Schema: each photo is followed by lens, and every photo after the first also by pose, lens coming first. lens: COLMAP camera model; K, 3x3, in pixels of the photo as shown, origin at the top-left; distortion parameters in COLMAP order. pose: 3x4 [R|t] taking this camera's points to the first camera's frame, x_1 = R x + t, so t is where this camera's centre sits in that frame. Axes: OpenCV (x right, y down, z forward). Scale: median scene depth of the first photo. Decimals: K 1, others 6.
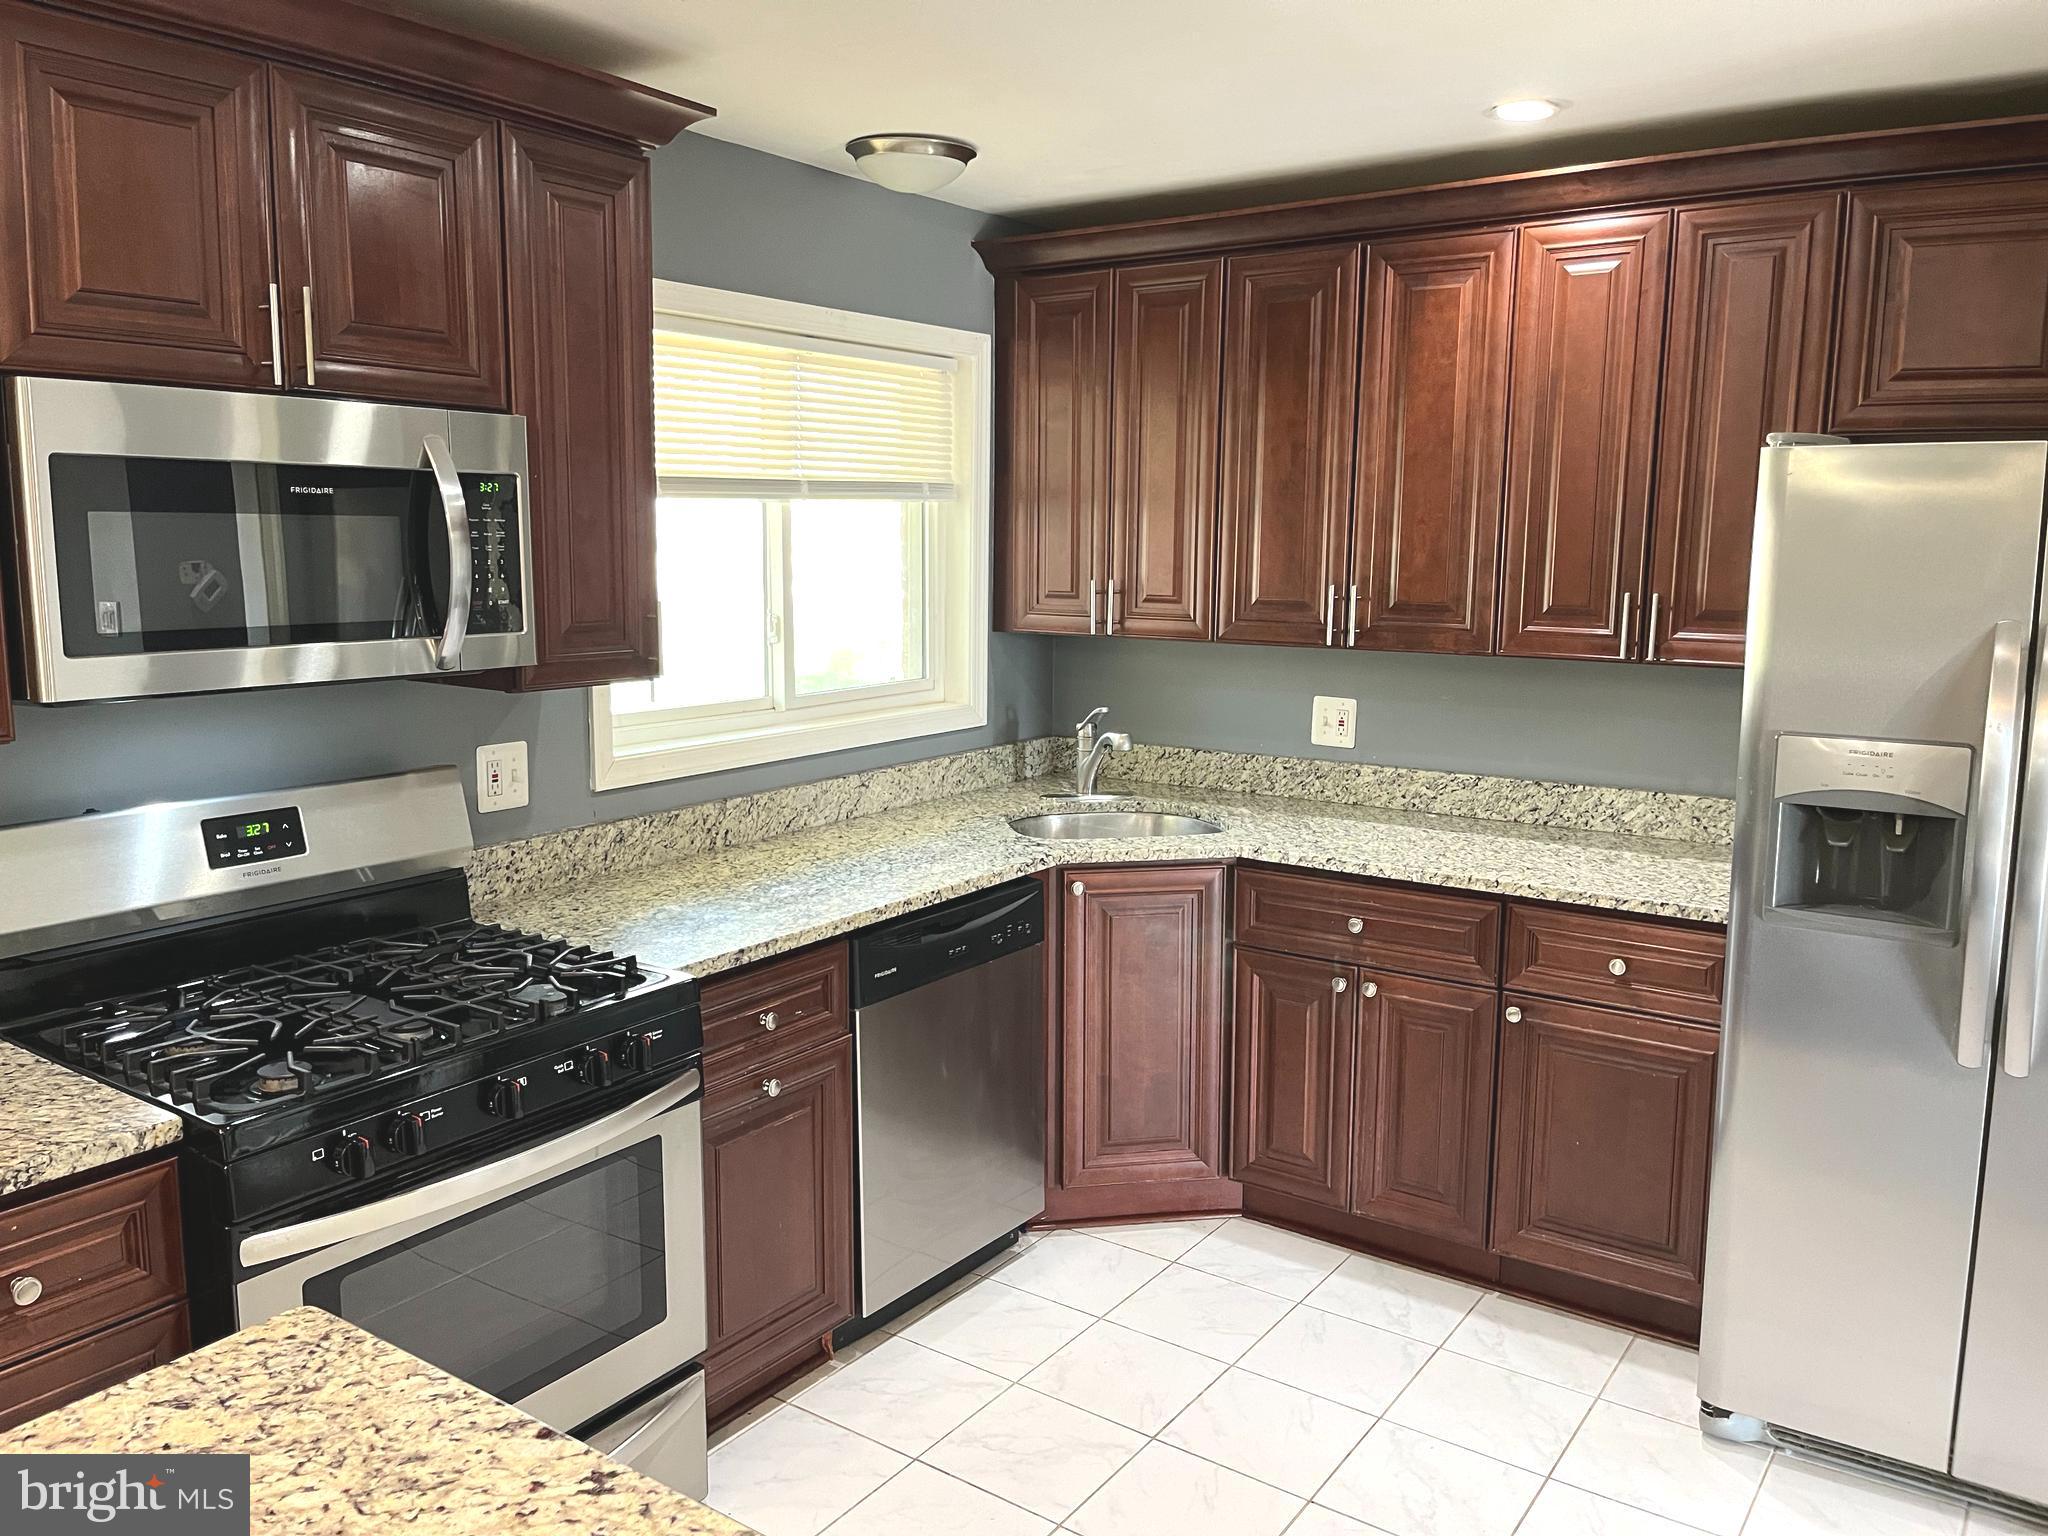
lens RADIAL K [[1540.7, 0, 1024.0], [0, 1540.7, 768.0], [0, 0, 1]] dist [0.053136, -0.073822]
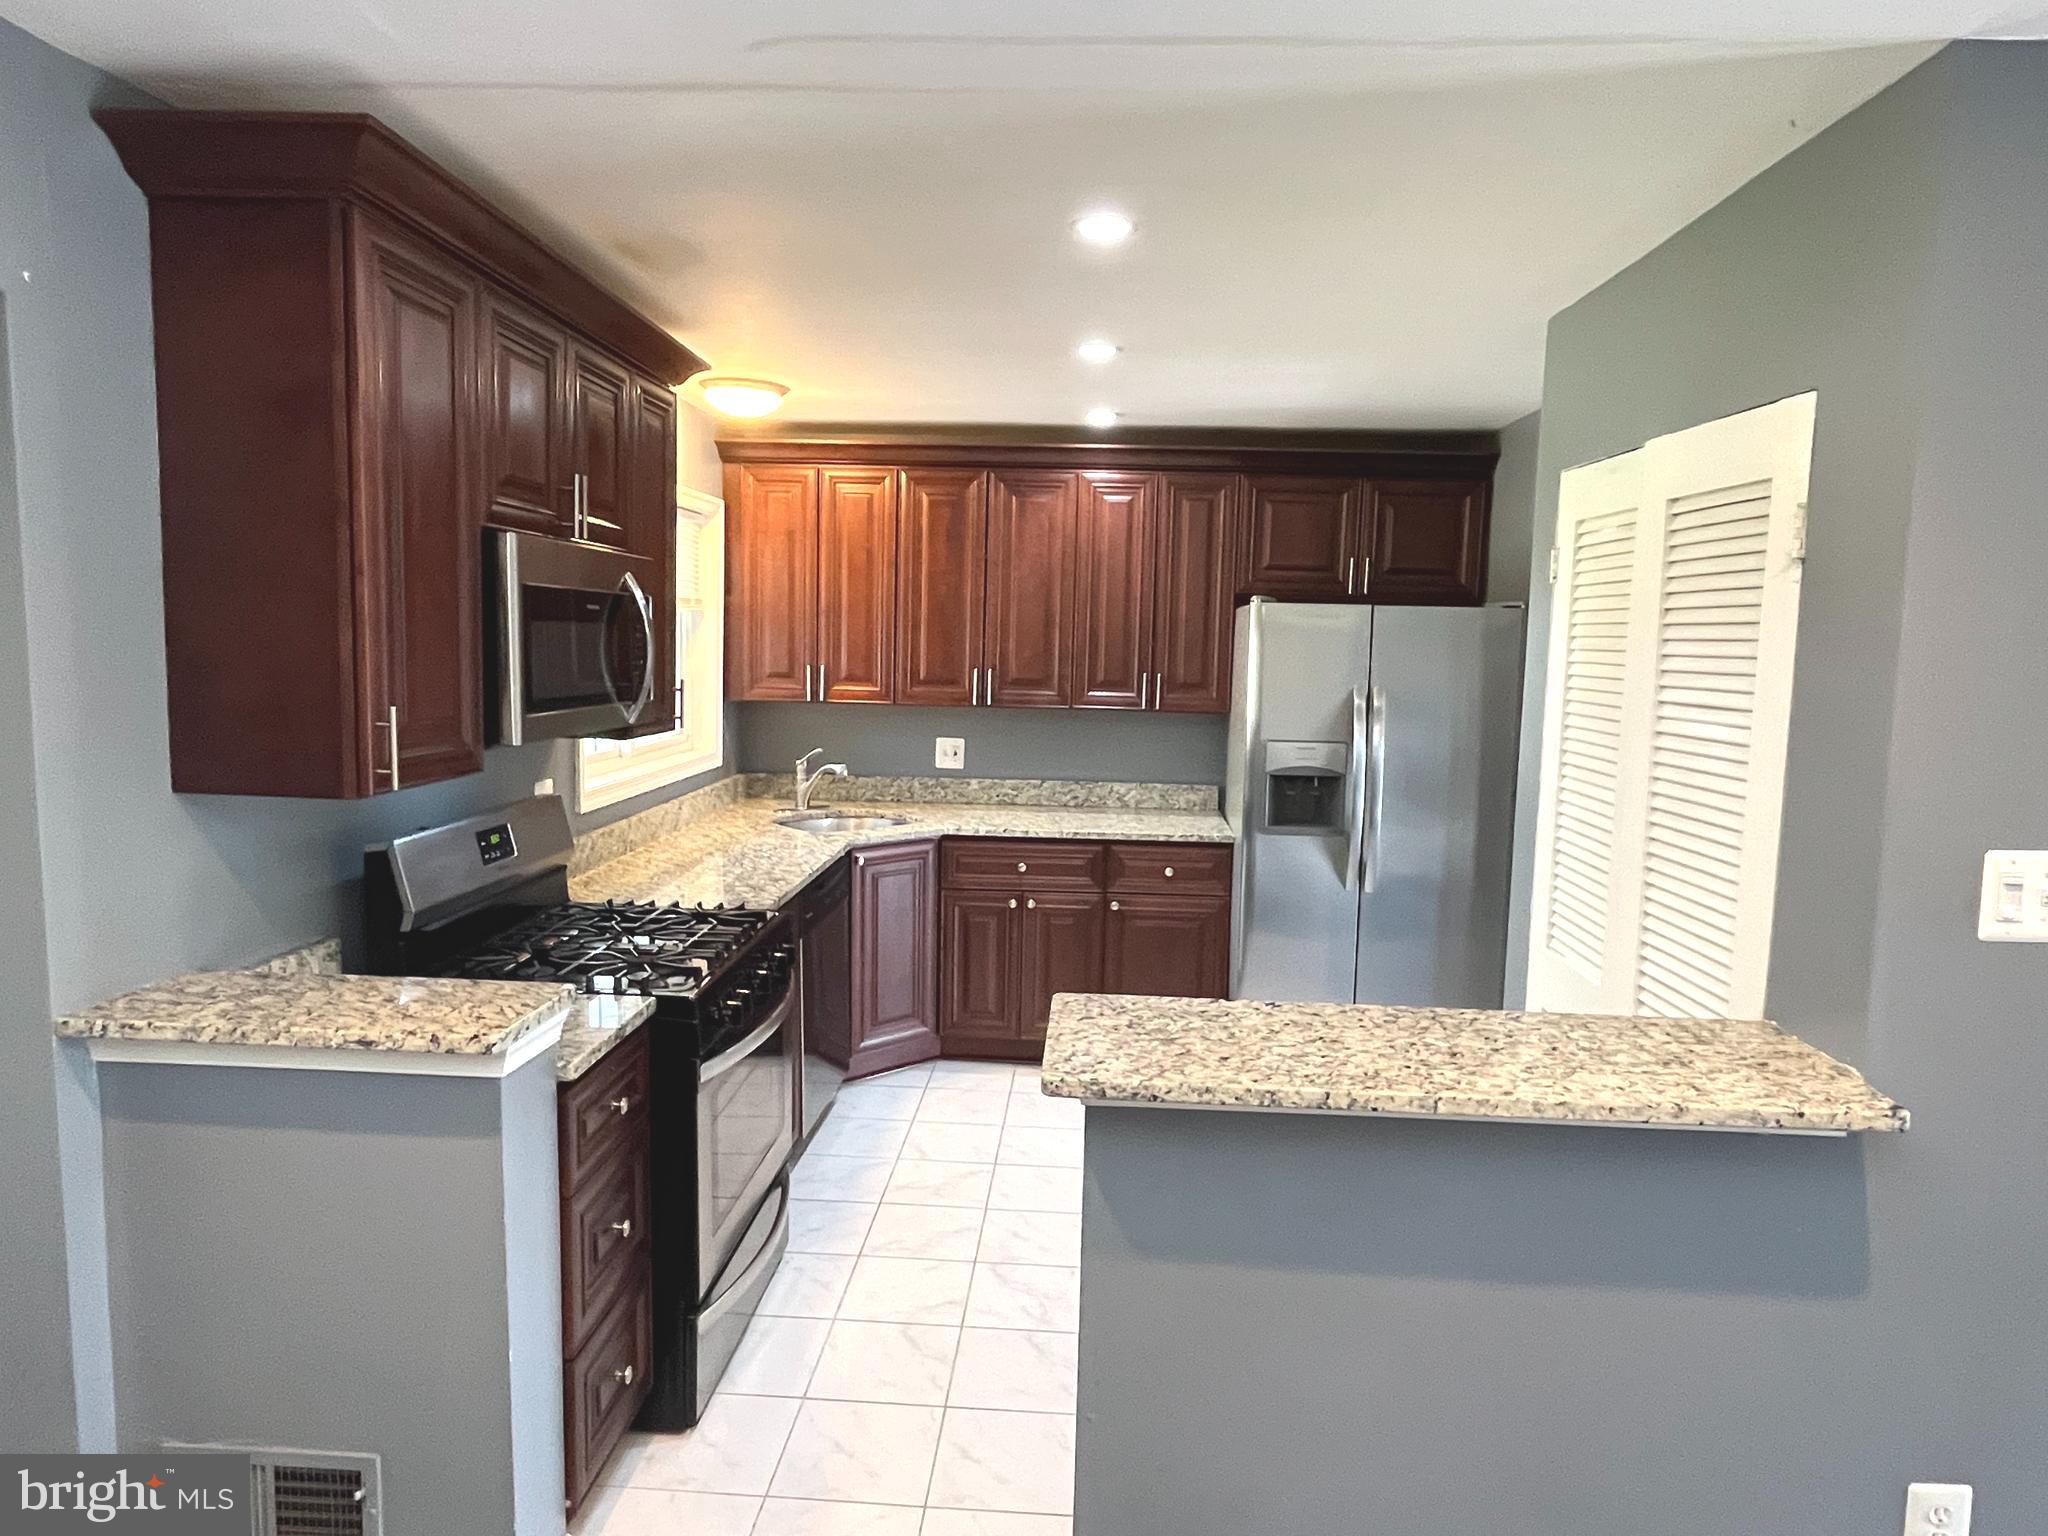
lens RADIAL K [[1231.4, 0, 1024.0], [0, 1231.4, 768.0], [0, 0, 1]] dist [-0.000353, 0.000576]
pose [[0.851328, -0.042888, 0.522878, -0.512950], [0.063361, 0.997763, -0.021323, 0.022488], [-0.520794, 0.051283, 0.852141, -0.175725]]
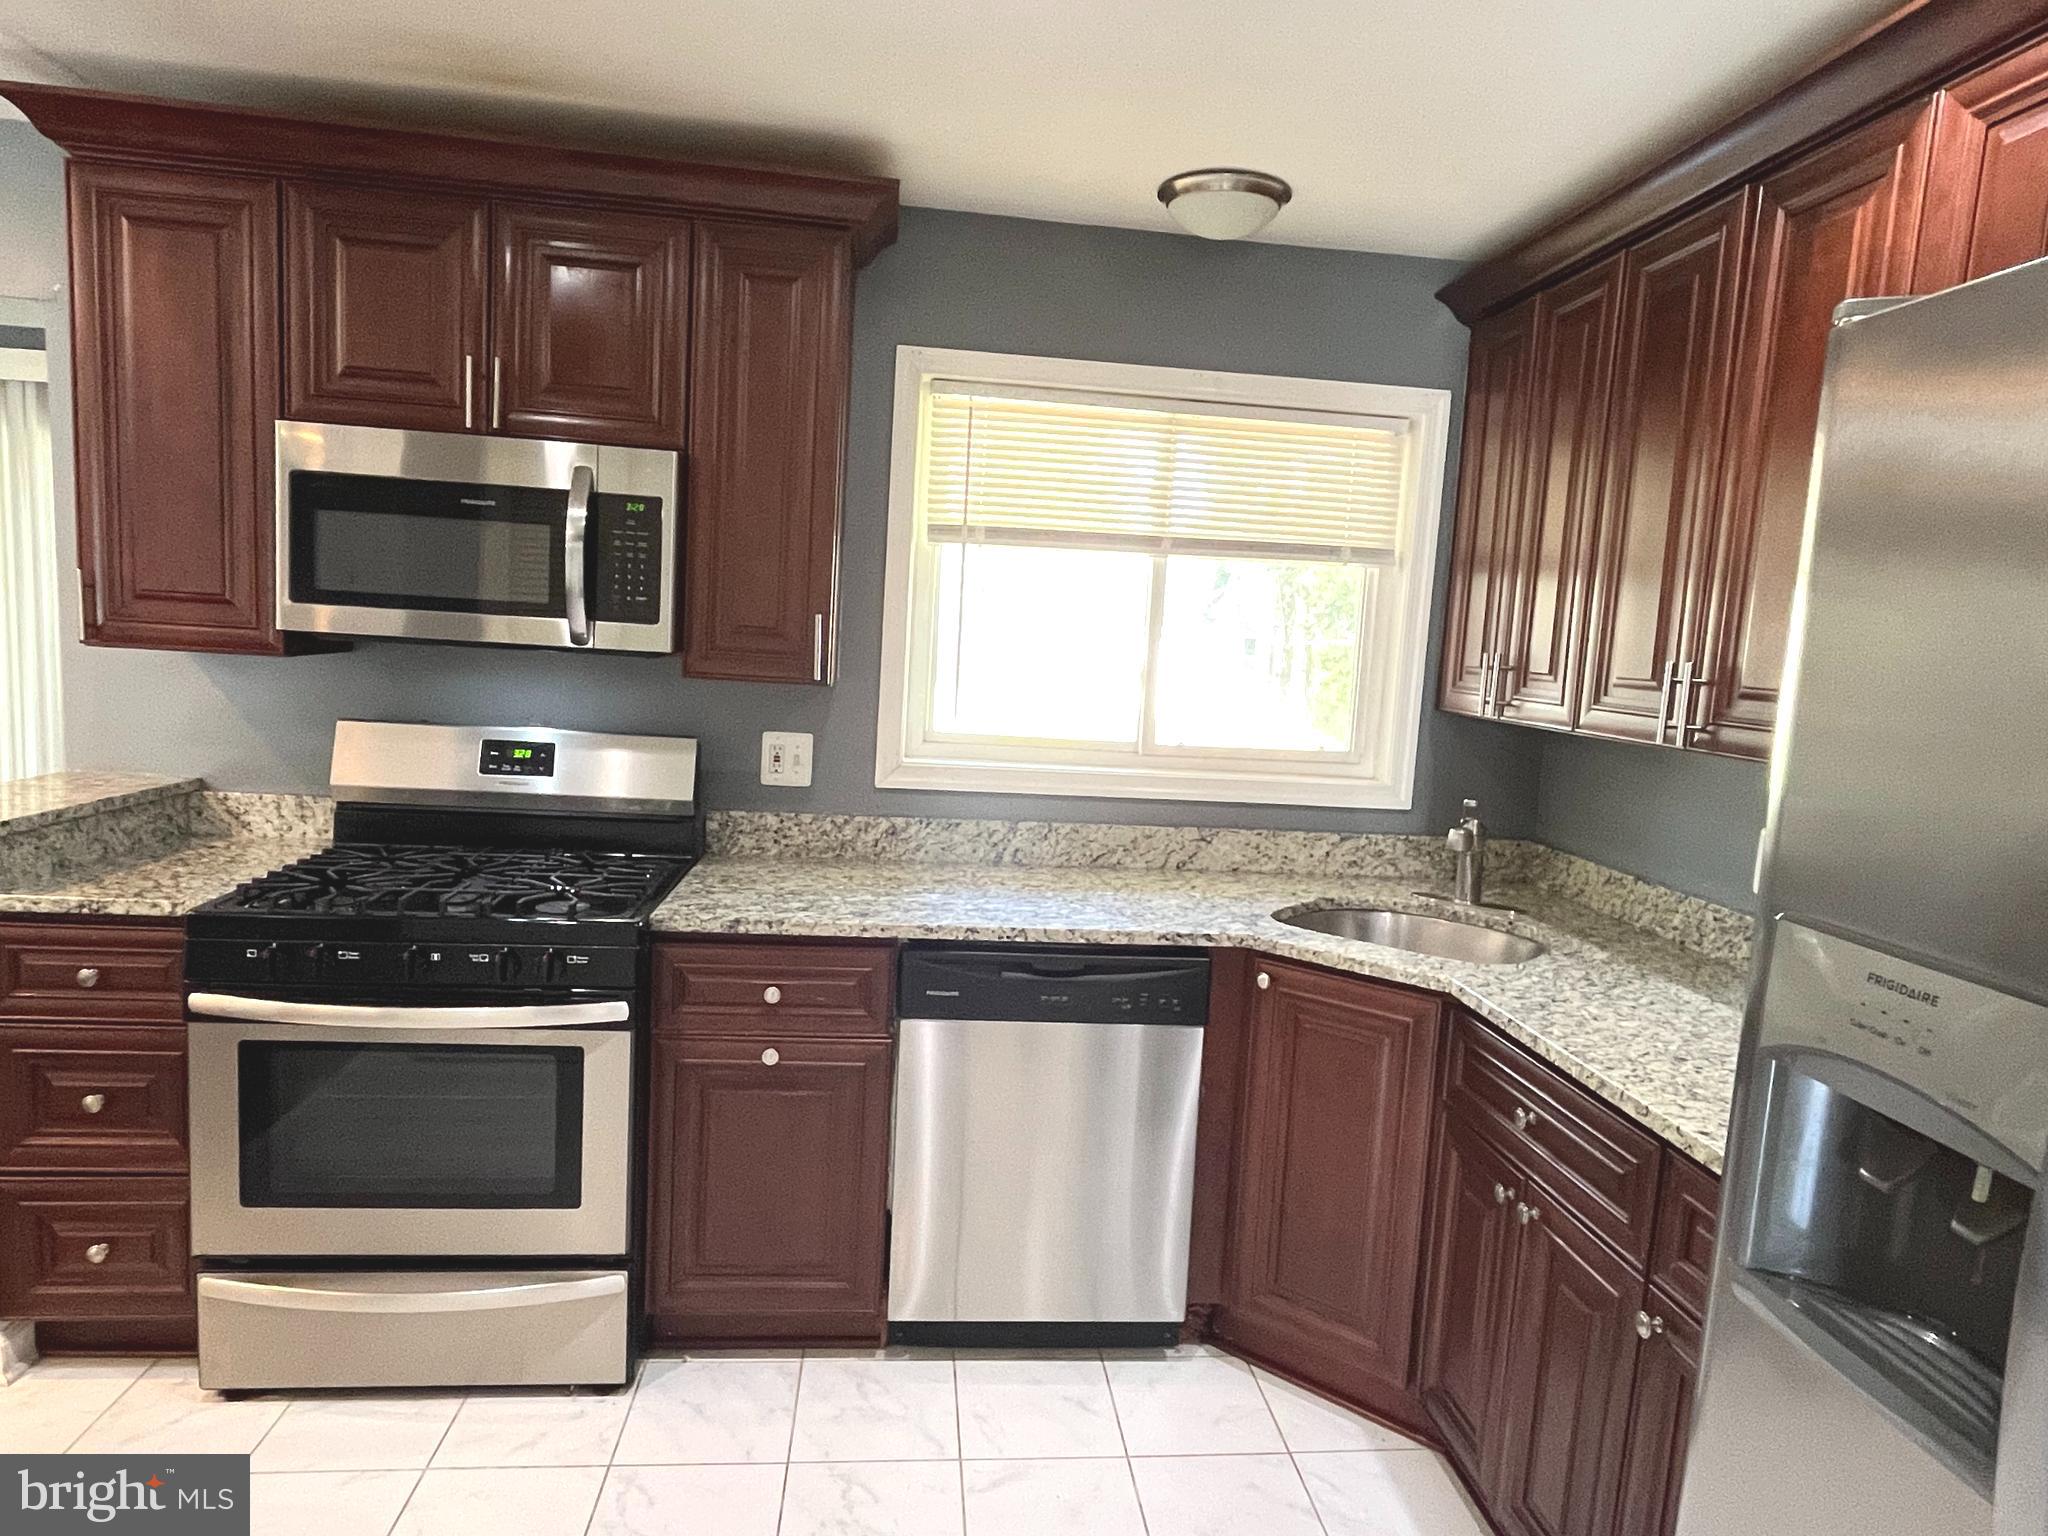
lens RADIAL K [[1231.4, 0, 1024.0], [0, 1231.4, 768.0], [0, 0, 1]] dist [-0.000353, 0.000576]
pose [[0.665614, 0.119780, -0.736621, 0.478406], [-0.169731, 0.985466, 0.006874, -0.024554], [0.726739, 0.120452, 0.676271, 0.437636]]
